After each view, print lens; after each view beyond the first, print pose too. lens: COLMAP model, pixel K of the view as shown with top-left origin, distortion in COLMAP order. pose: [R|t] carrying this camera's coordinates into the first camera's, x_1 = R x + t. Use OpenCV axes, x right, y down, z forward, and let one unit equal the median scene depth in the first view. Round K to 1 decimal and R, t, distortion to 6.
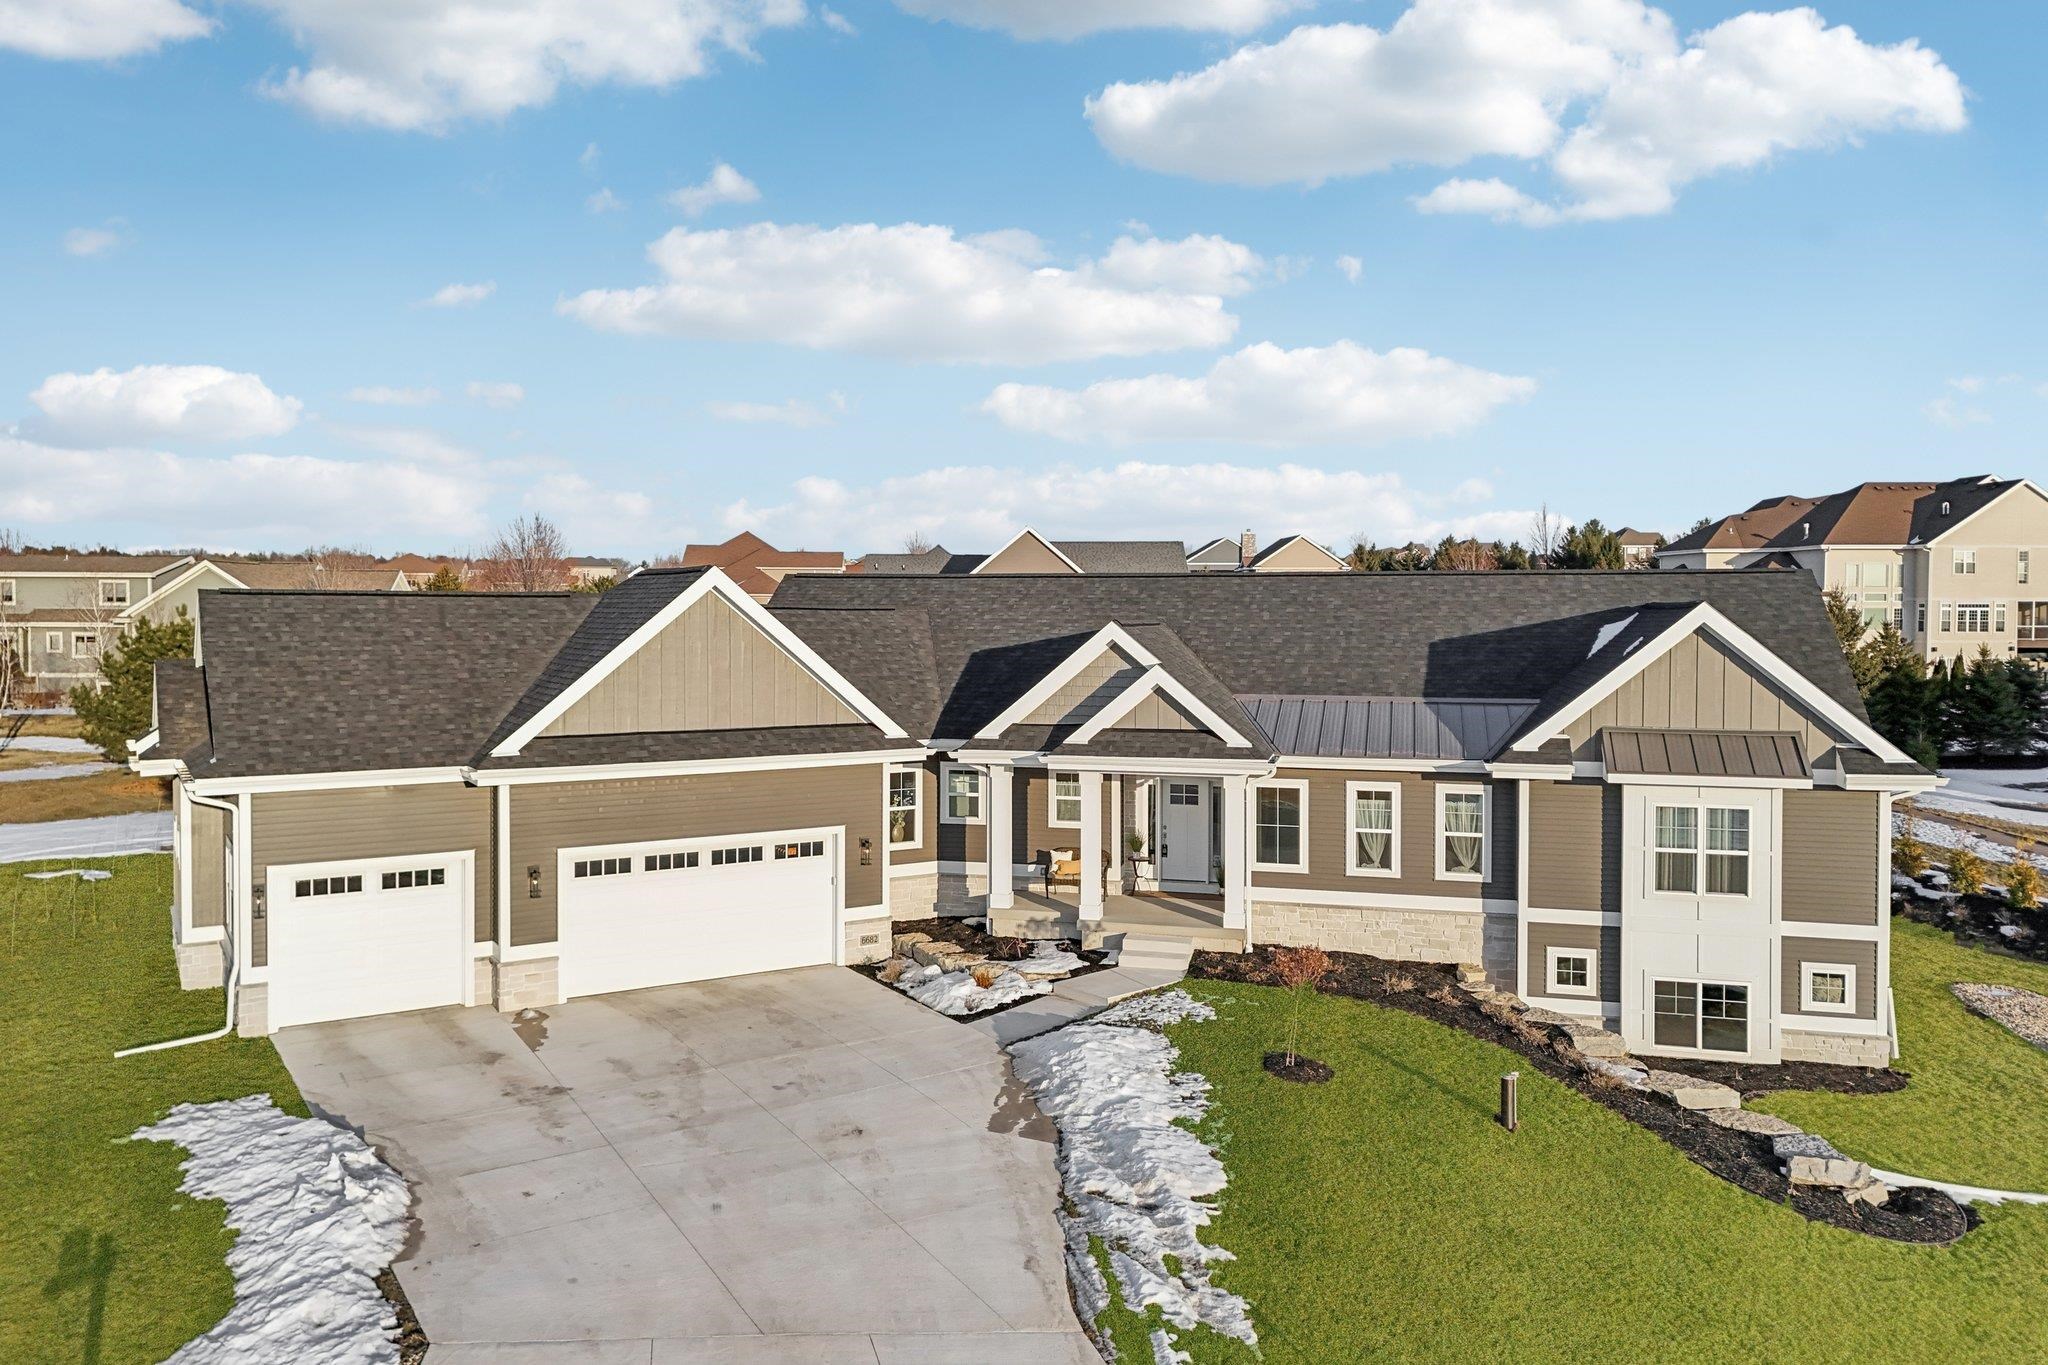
lens RADIAL K [[1511.0, 0, 1027.0], [0, 1511.0, 675.0], [0, 0, 1]] dist [0.067718, -0.060803]
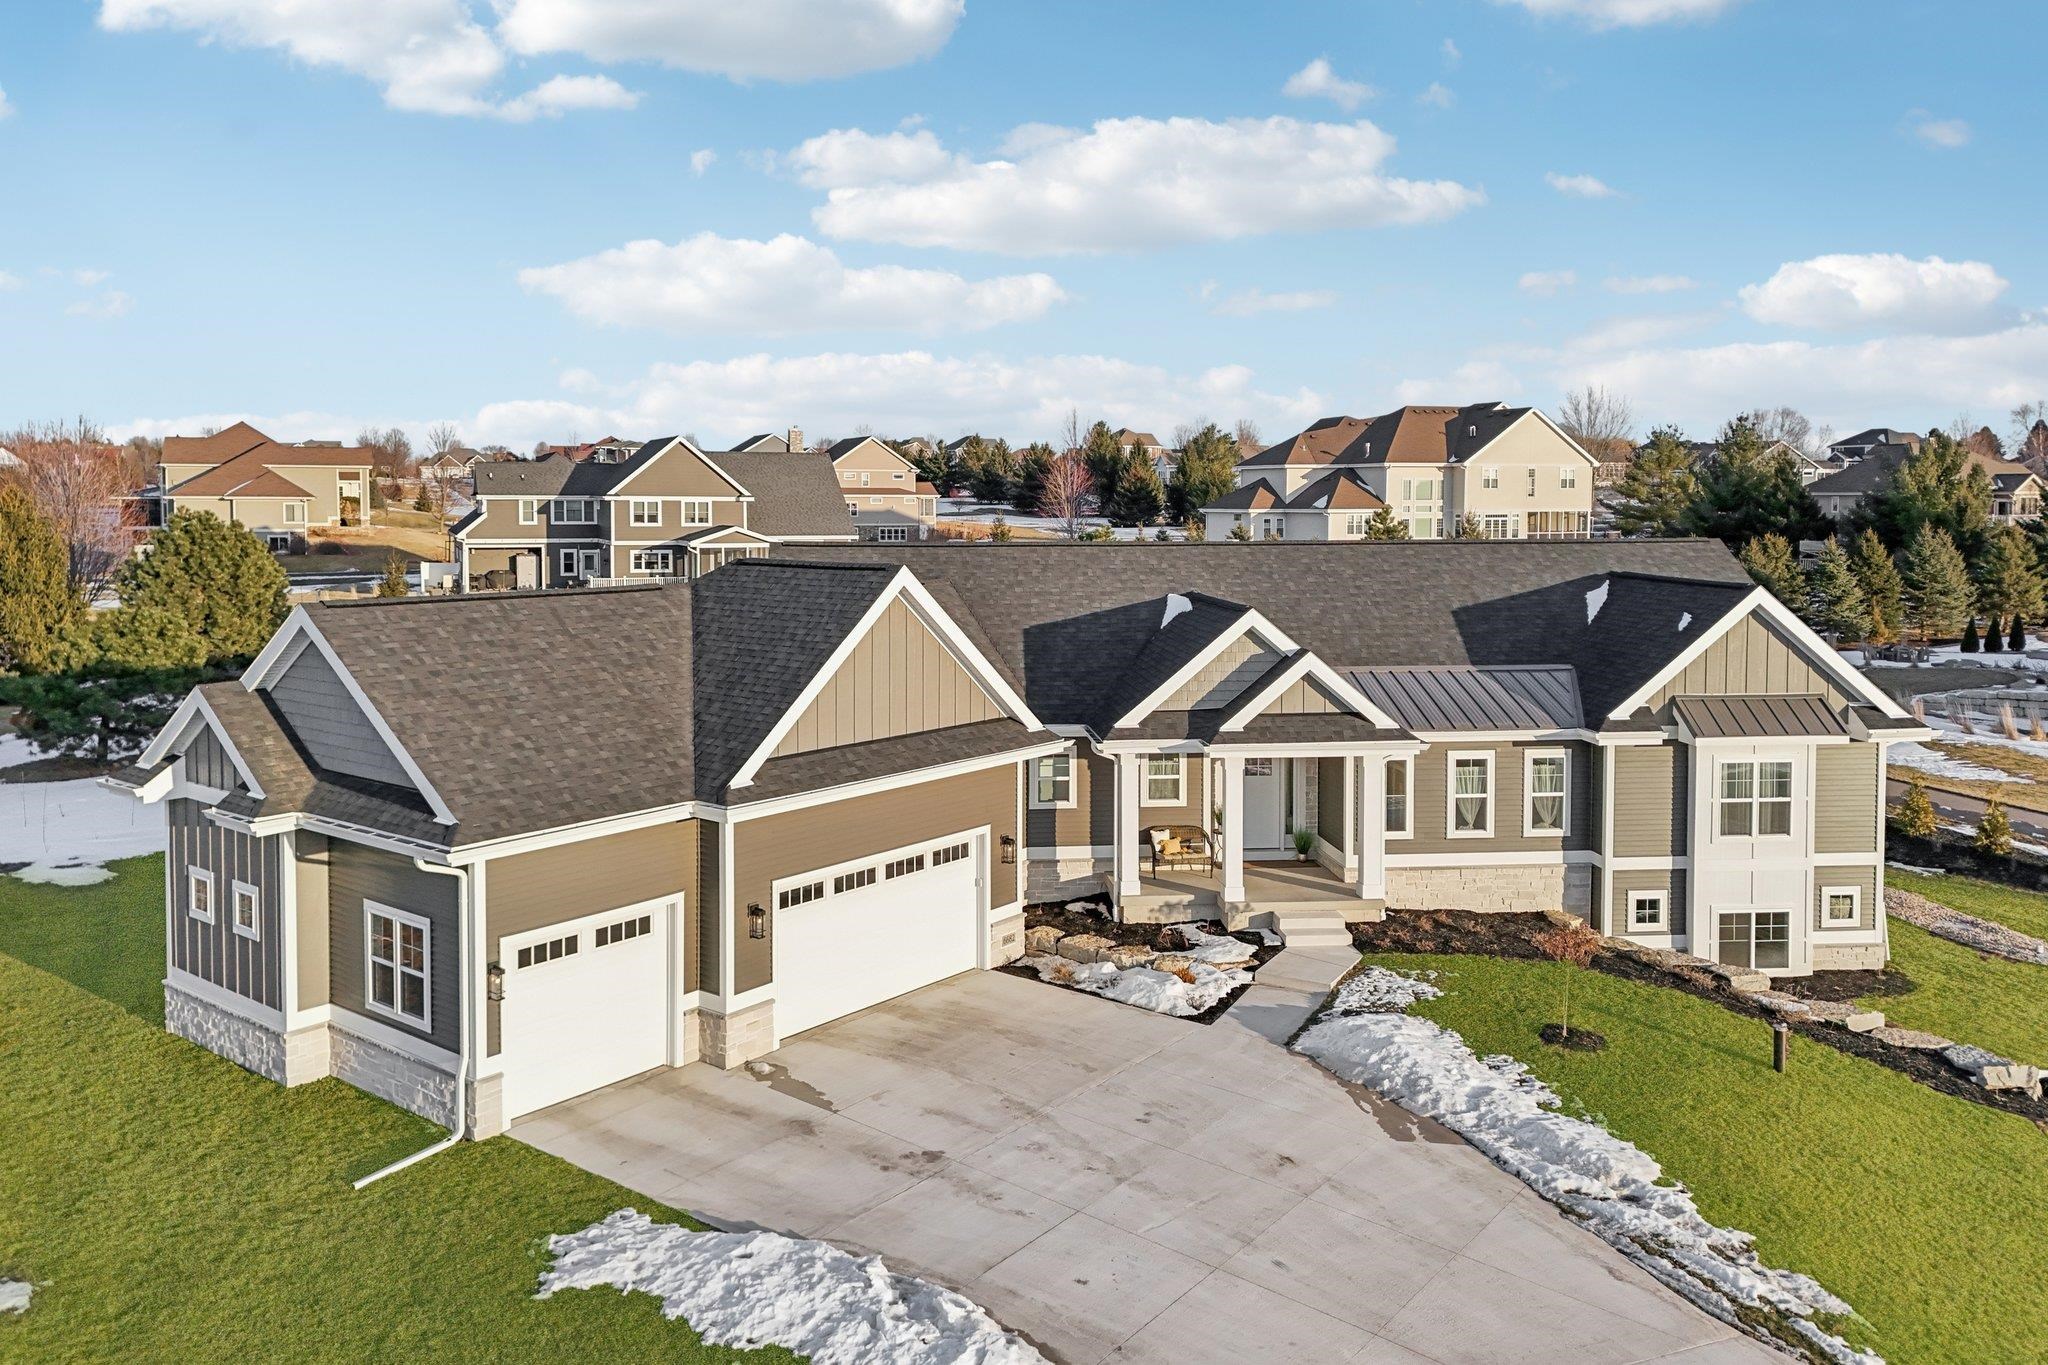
lens RADIAL K [[1538.7, 0, 1022.1], [0, 1538.7, 603.8], [0, 0, 1]] dist [0.059483, -0.053350]
pose [[0.940116, -0.026044, 0.339858, -0.478189], [0.016876, 0.999410, 0.029905, -0.078085], [-0.340437, -0.022379, 0.940001, 0.081228]]
